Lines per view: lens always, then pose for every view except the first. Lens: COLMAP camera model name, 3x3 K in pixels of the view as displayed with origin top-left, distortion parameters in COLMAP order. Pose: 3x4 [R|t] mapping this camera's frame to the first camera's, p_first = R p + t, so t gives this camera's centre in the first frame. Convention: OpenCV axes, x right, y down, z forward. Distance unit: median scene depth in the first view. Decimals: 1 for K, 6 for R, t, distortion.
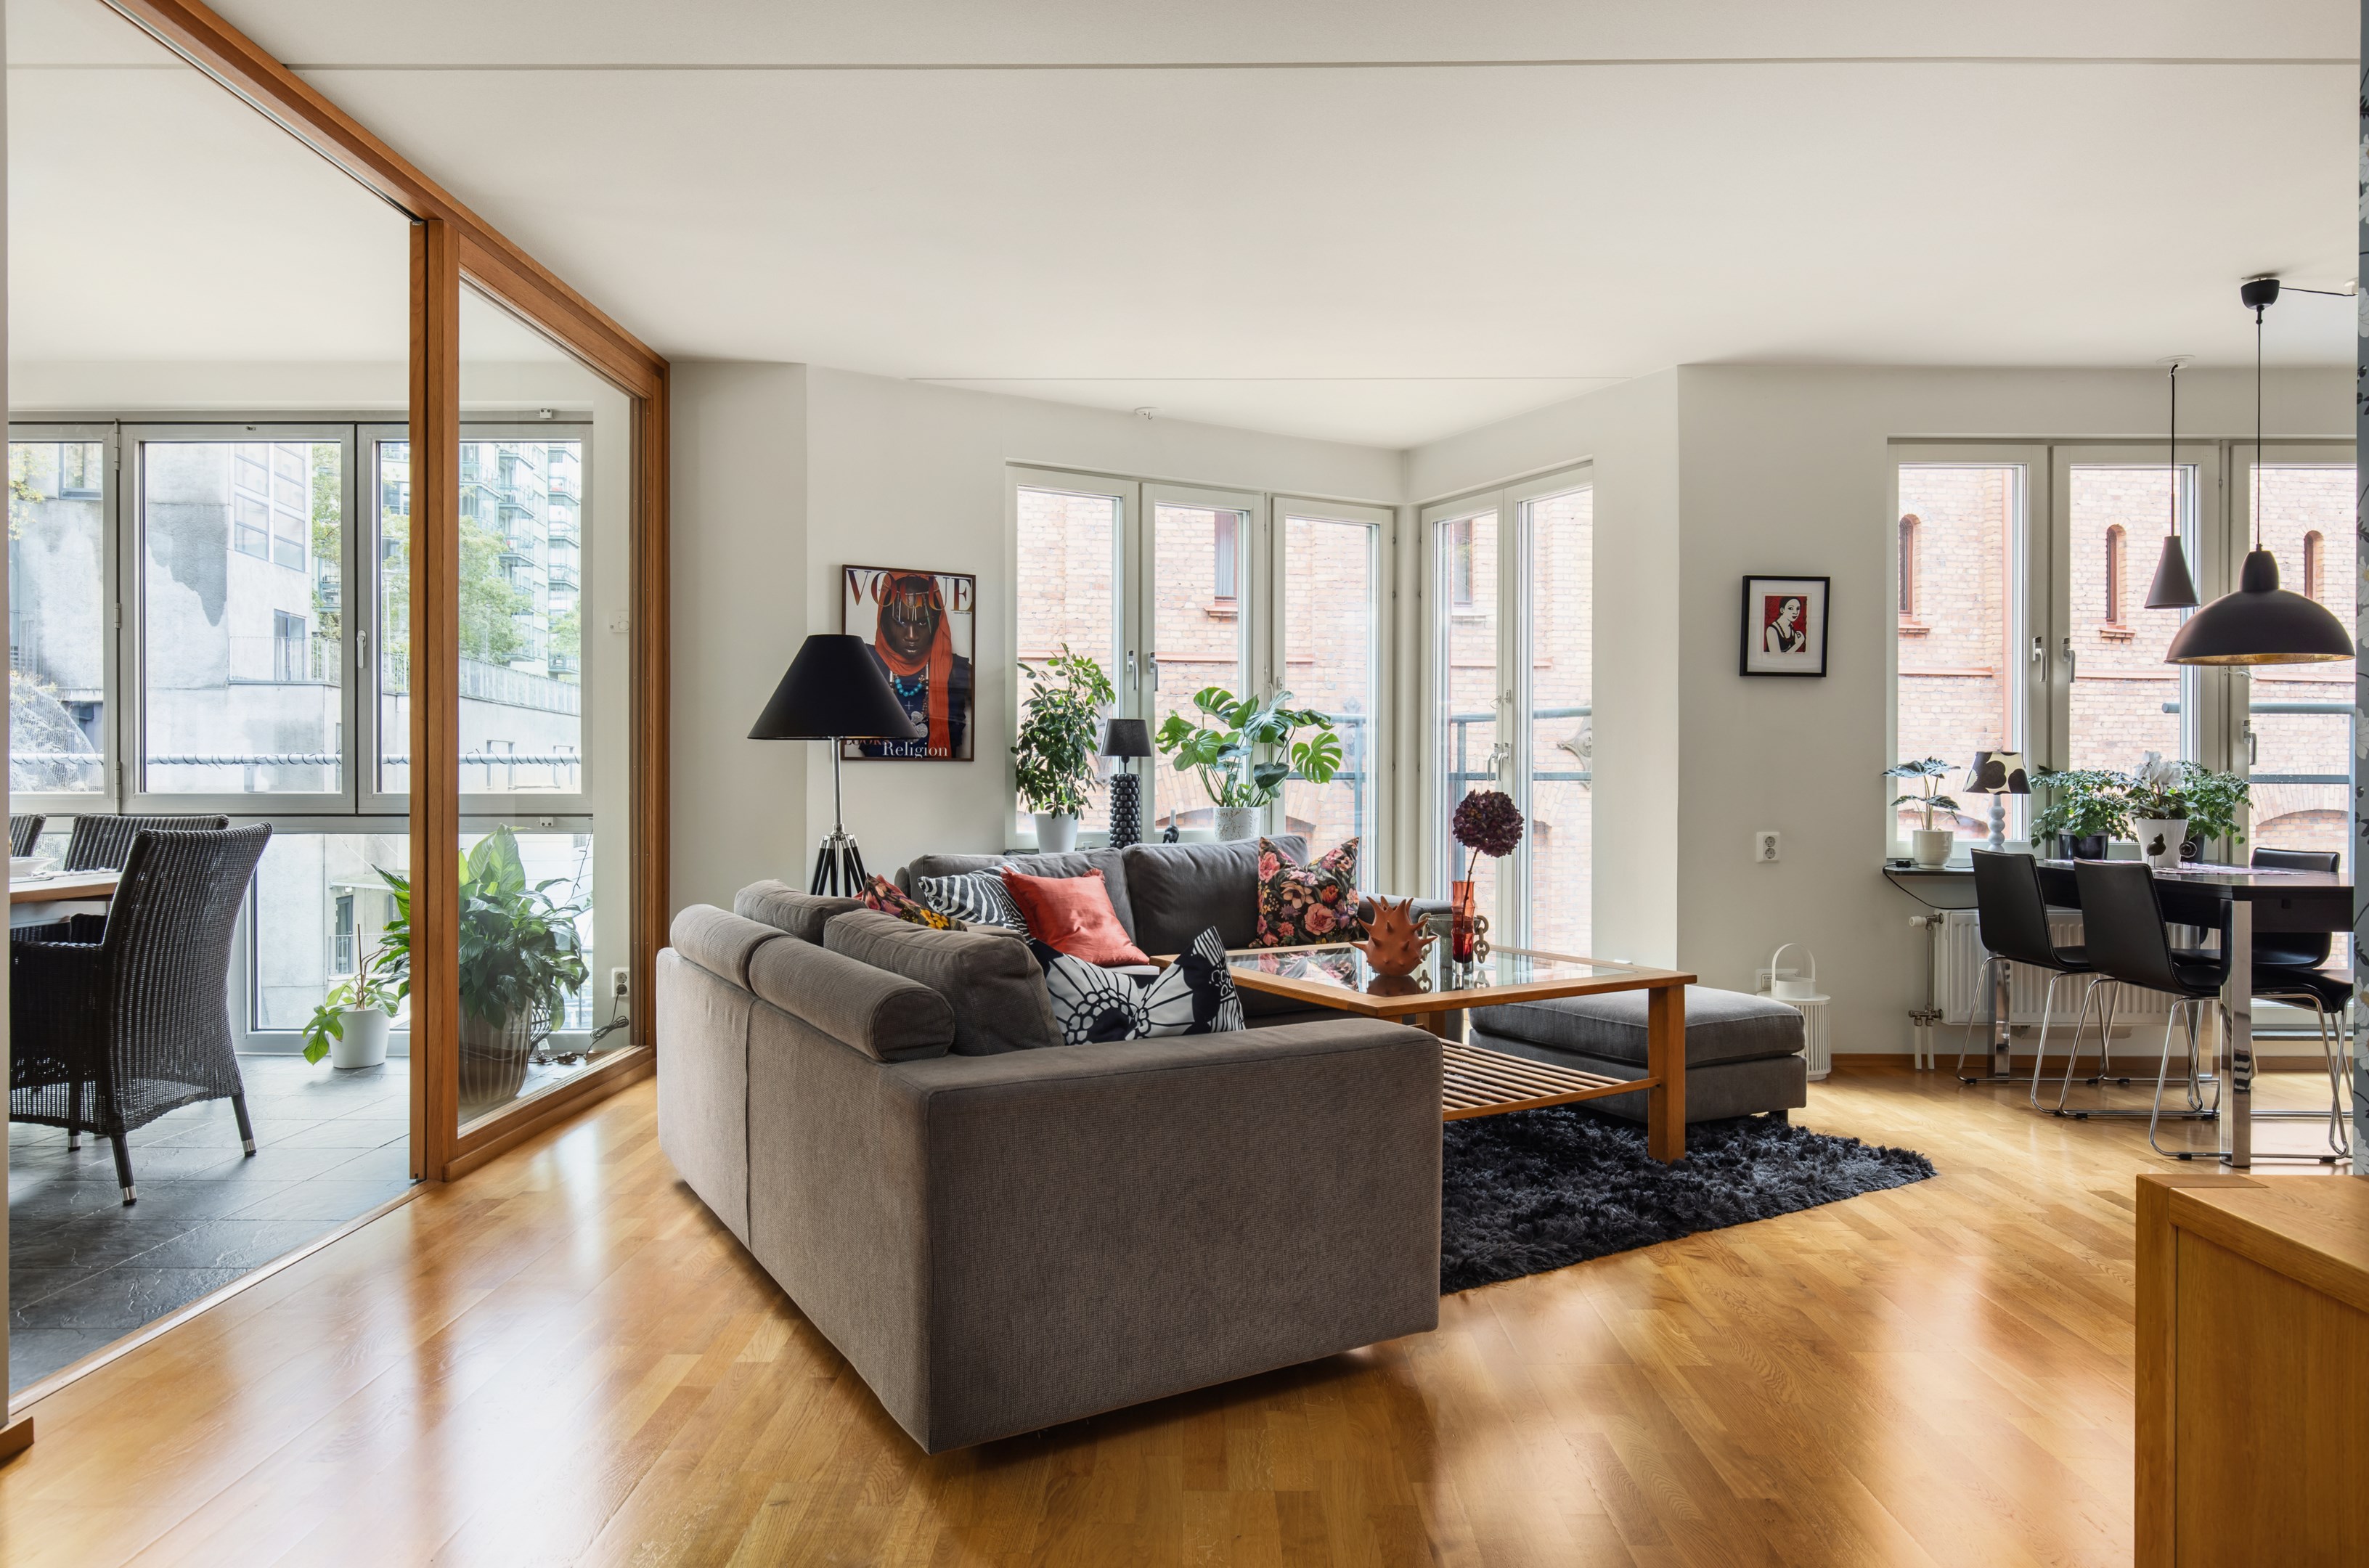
lens RADIAL K [[1475.1, 0, 1195.8], [0, 1475.1, 781.6], [0, 0, 1]] dist [-0.000408, -0.001646]
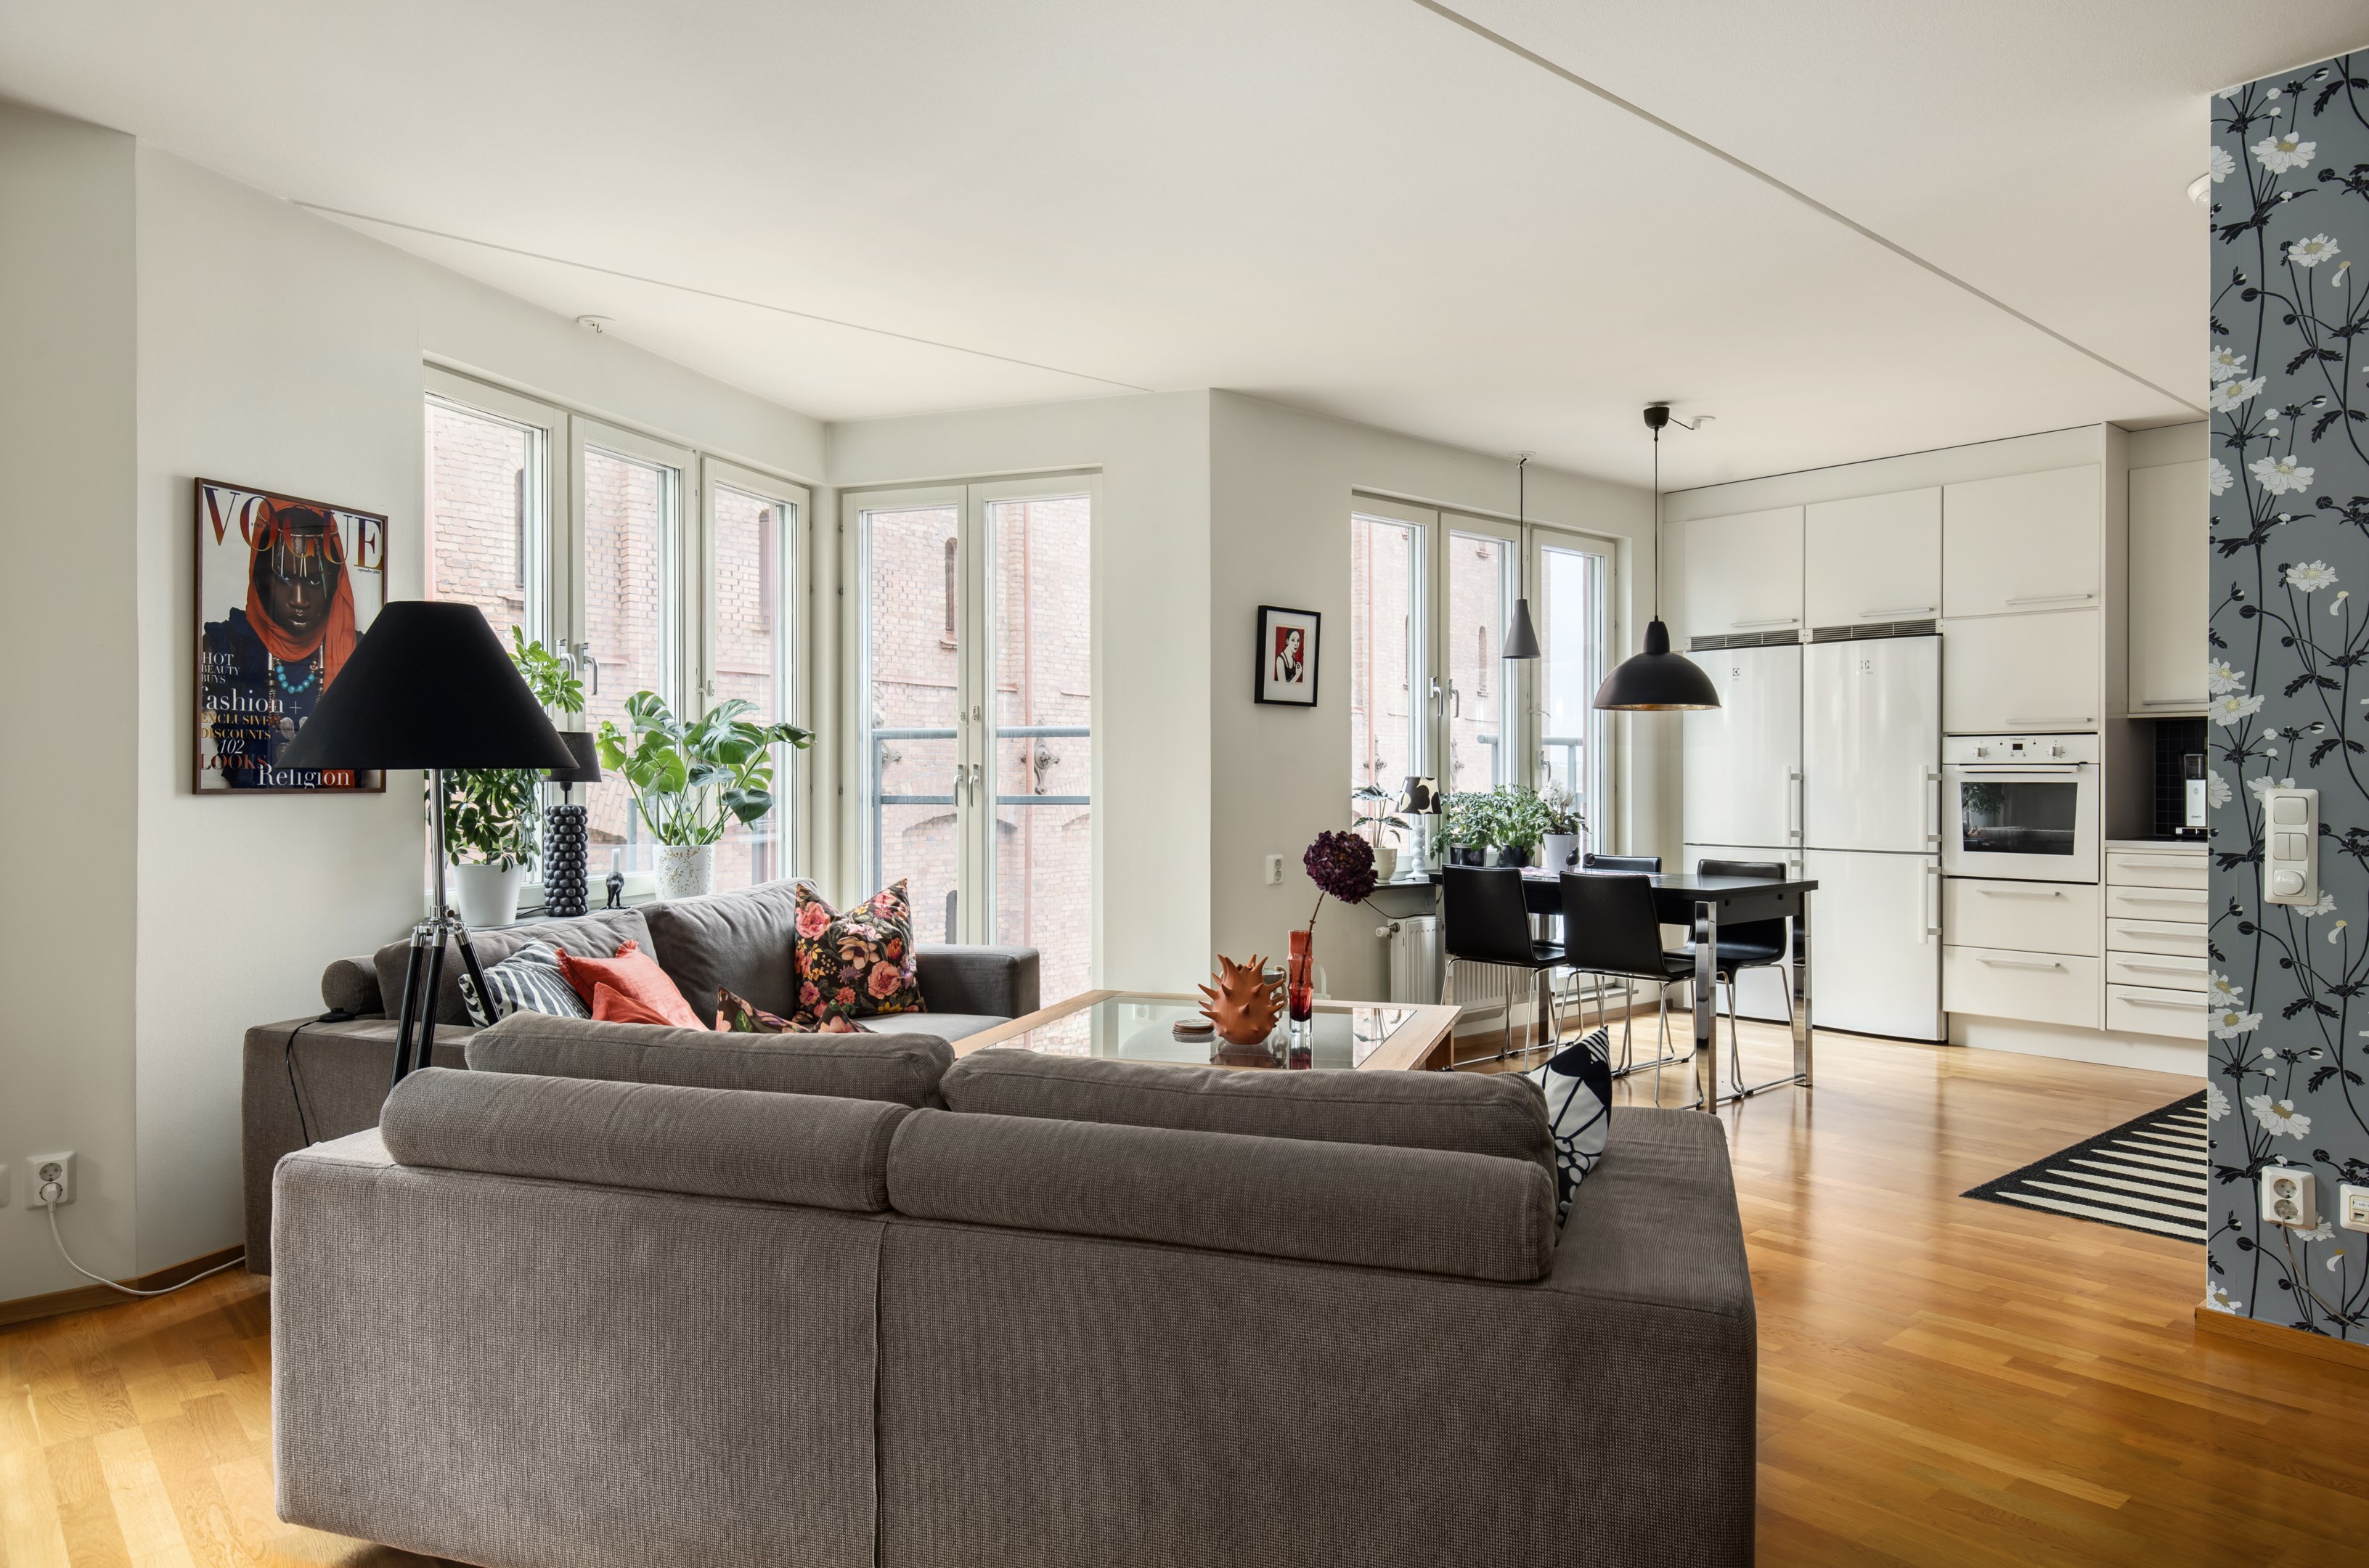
lens RADIAL K [[1475.1, 0, 1195.8], [0, 1475.1, 781.6], [0, 0, 1]] dist [-0.000408, -0.001646]
pose [[0.747826, -0.004469, 0.663879, -0.334138], [0.003644, 0.999990, 0.002627, -0.019888], [-0.663884, 0.000455, 0.747835, 0.260195]]
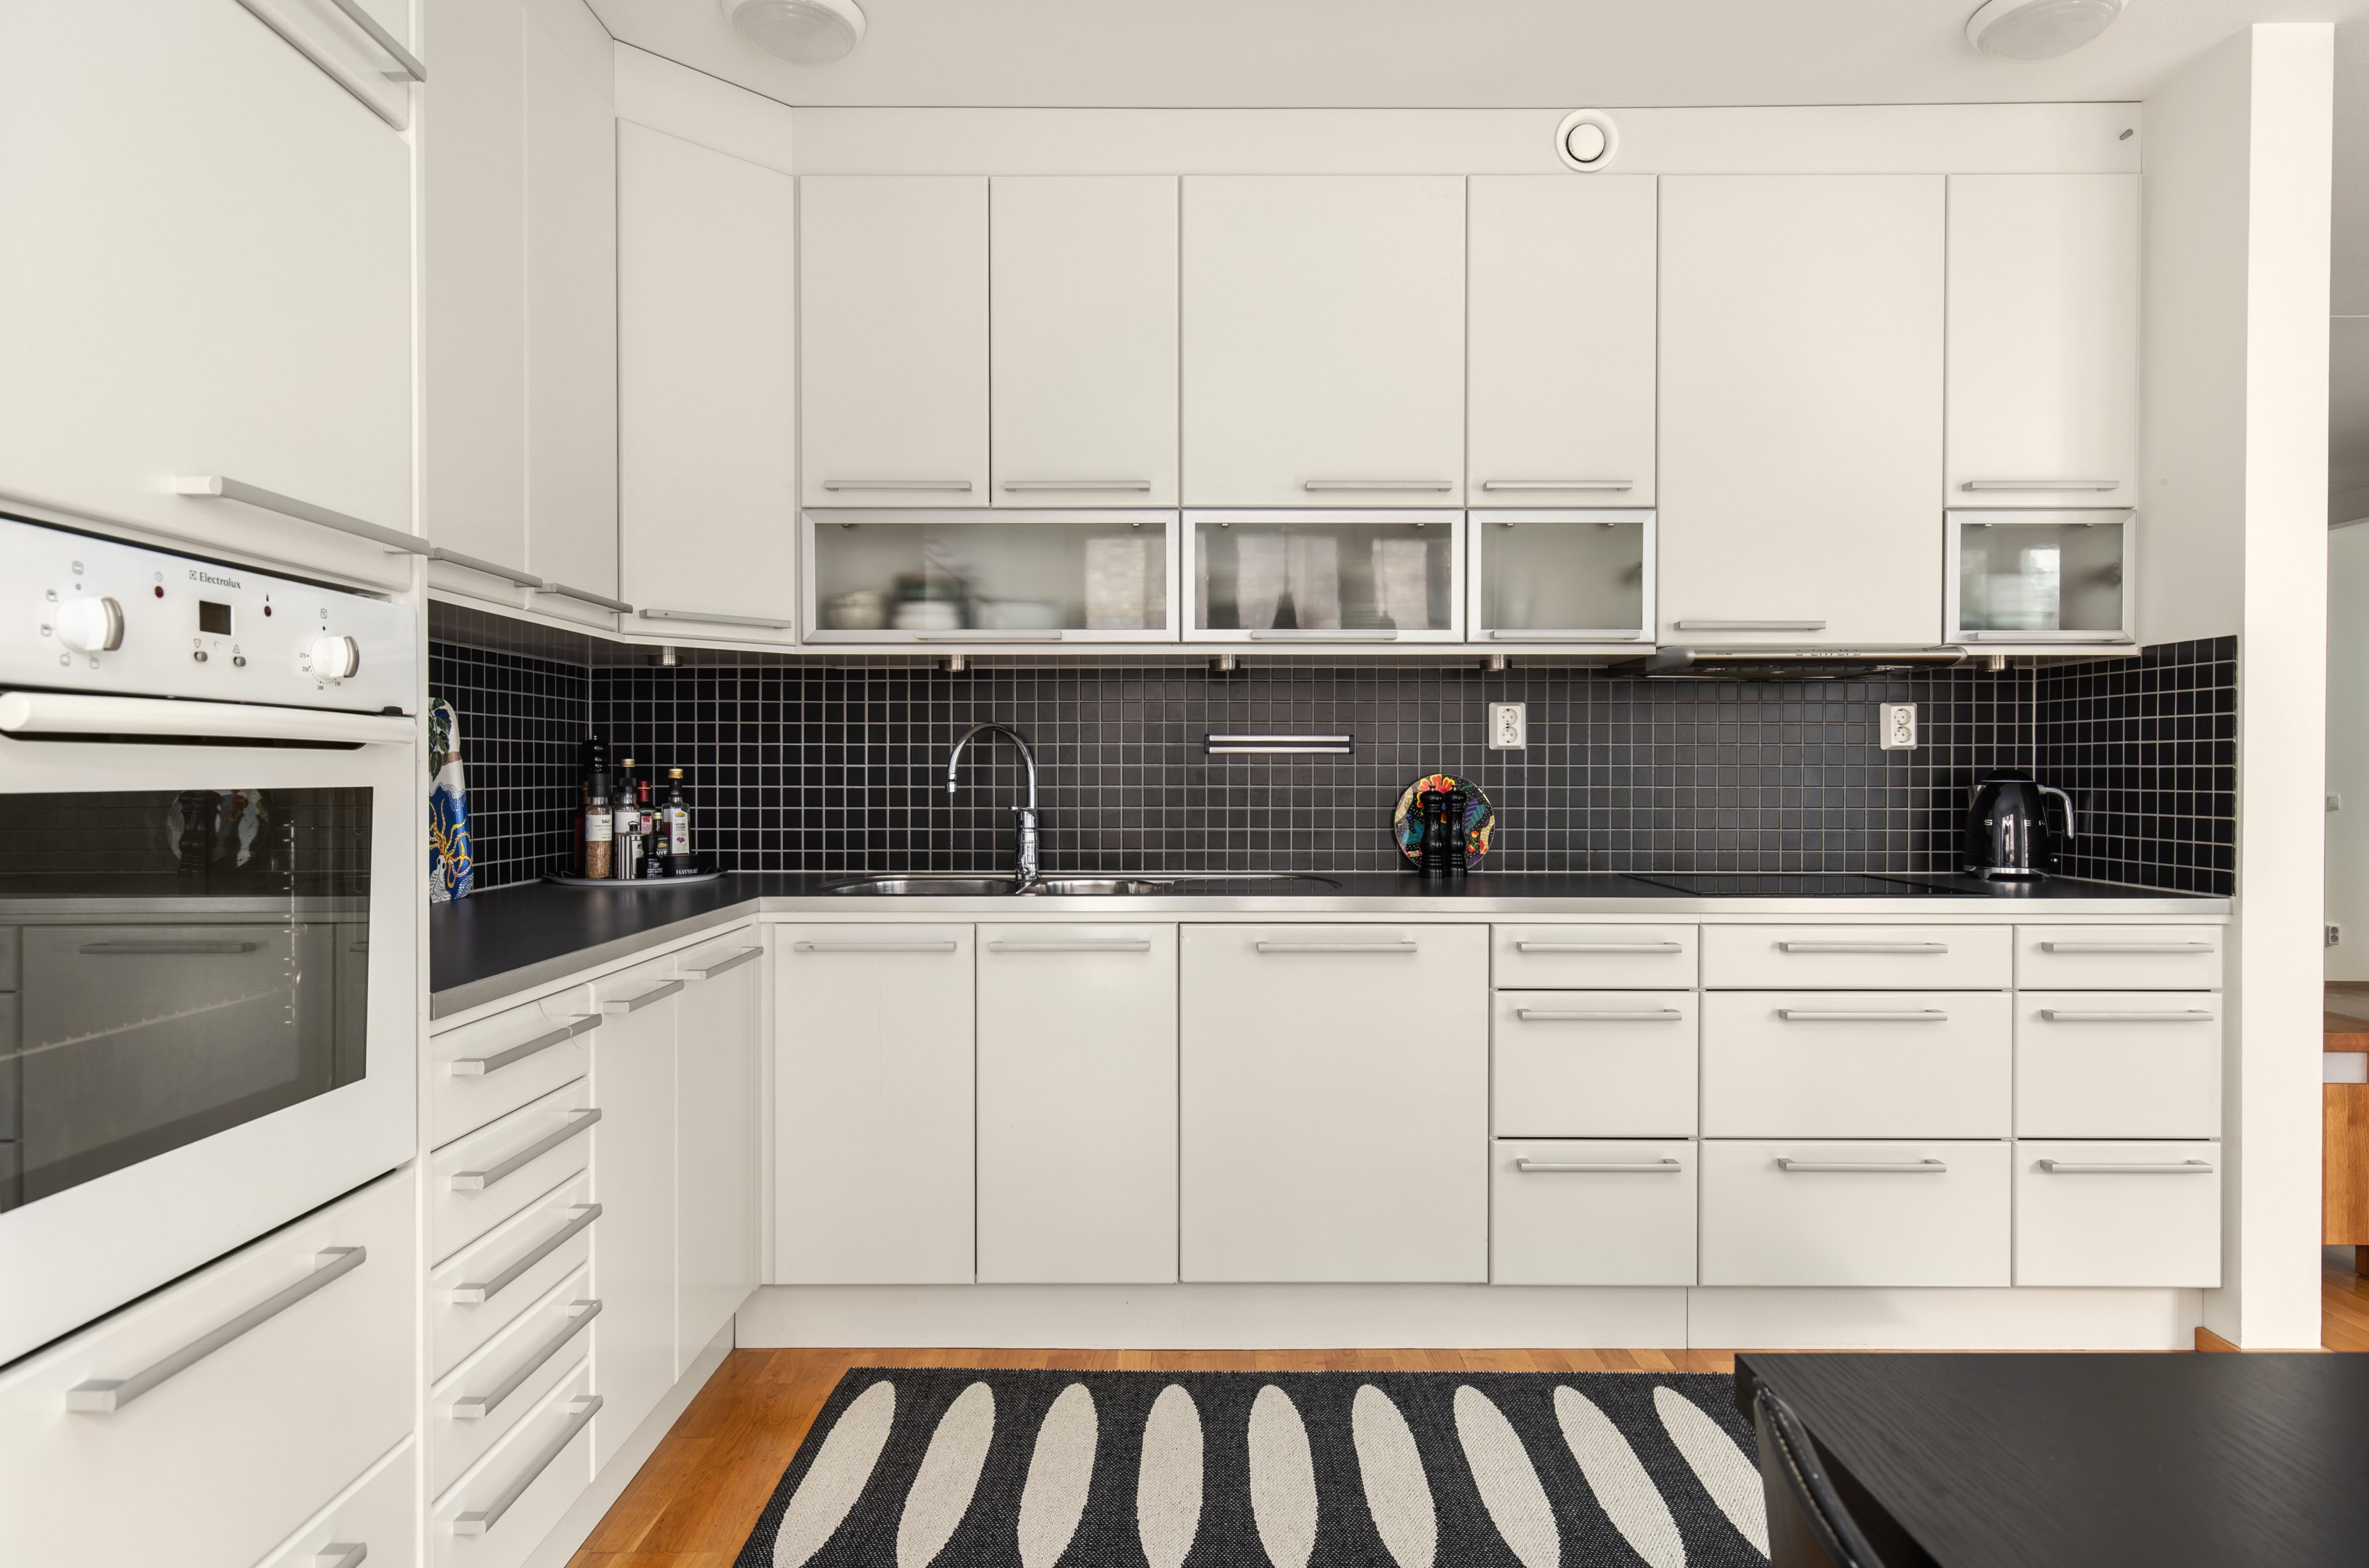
lens RADIAL K [[1328.5, 0, 1184.5], [0, 1328.5, 784.0], [0, 0, 1]] dist [0.000885, -0.000246]
pose [[-0.999992, -0.004110, -0.000267, 0.731921], [-0.004113, 0.999886, 0.014551, -0.018899], [0.000208, 0.014552, -0.999894, 0.892597]]
